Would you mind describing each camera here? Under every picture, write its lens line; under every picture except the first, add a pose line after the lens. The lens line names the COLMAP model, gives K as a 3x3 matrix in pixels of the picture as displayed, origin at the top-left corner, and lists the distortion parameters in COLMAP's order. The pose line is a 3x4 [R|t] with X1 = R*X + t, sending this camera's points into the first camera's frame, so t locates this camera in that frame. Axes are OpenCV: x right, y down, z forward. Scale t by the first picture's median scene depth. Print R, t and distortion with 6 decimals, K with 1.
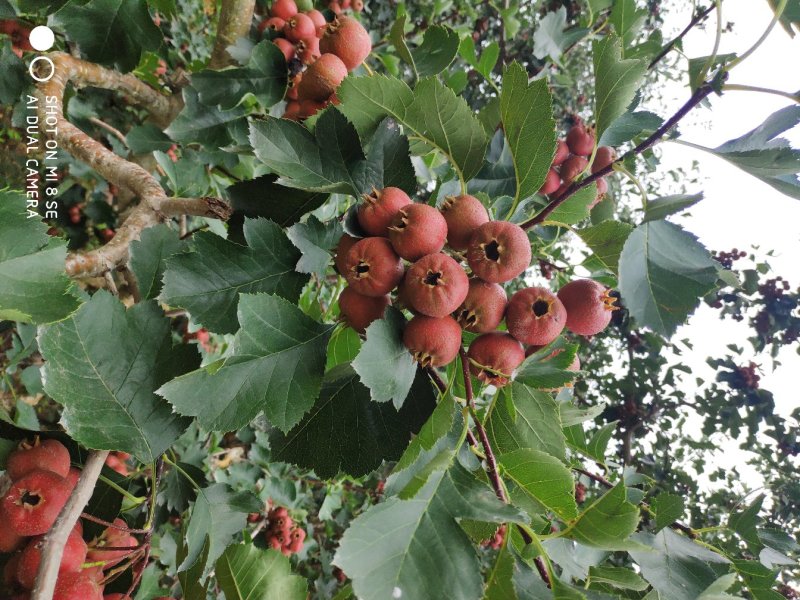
lens RADIAL K [[626.8, 0, 398.7], [0, 626.8, 298.9], [0, 0, 1]] dist [0.001224, -0.003462]
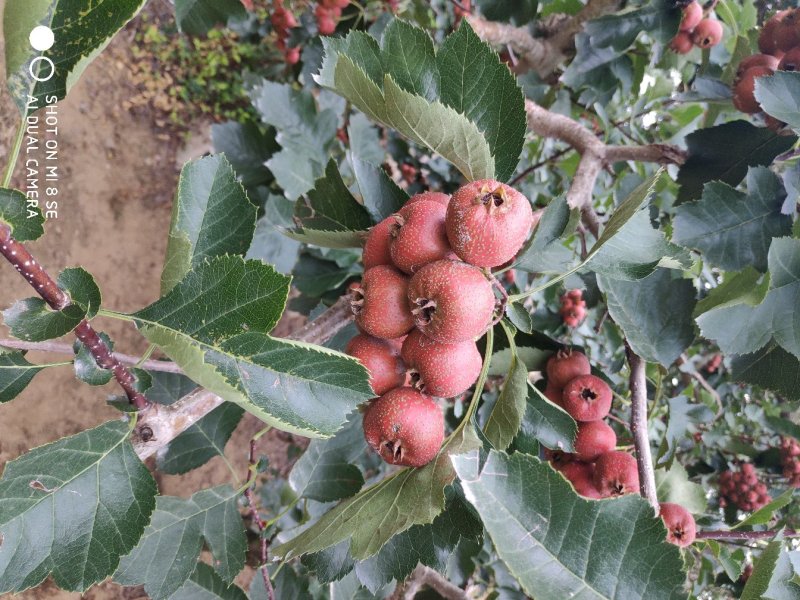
lens RADIAL K [[626.8, 0, 400.5], [0, 626.8, 302.7], [0, 0, 1]] dist [0.001224, -0.003462]
pose [[0.926482, 0.028067, -0.375292, -0.205119], [0.020860, 0.991852, 0.125673, -0.022317], [0.375761, -0.124263, 0.918348, -0.154112]]
